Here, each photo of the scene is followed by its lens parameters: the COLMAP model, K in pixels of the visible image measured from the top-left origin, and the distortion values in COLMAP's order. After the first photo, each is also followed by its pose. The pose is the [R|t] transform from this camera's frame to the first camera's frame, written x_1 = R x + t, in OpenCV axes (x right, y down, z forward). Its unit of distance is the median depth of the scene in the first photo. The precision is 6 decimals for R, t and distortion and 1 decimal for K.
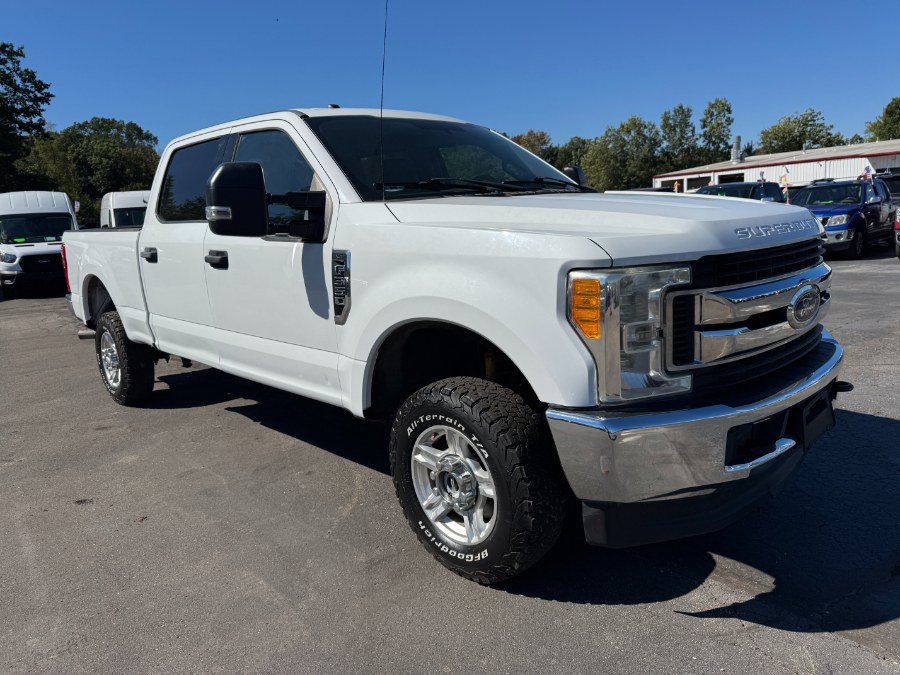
lens RADIAL K [[634.0, 0, 450.3], [0, 634.0, 338.3], [0, 0, 1]] dist [0.009862, -0.004252]
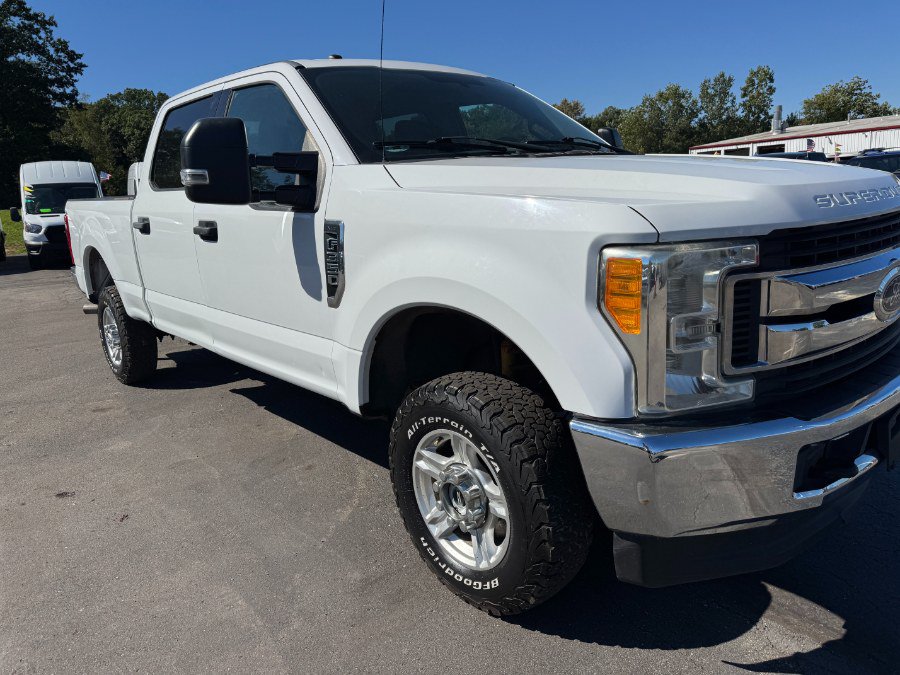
lens RADIAL K [[633.2, 0, 454.8], [0, 633.2, 335.3], [0, 0, 1]] dist [0.003574, 0.000389]
pose [[0.999152, 0.011902, -0.039405, 0.025840], [-0.010398, 0.999218, 0.038147, -0.018121], [0.039828, -0.037705, 0.998495, 0.144252]]
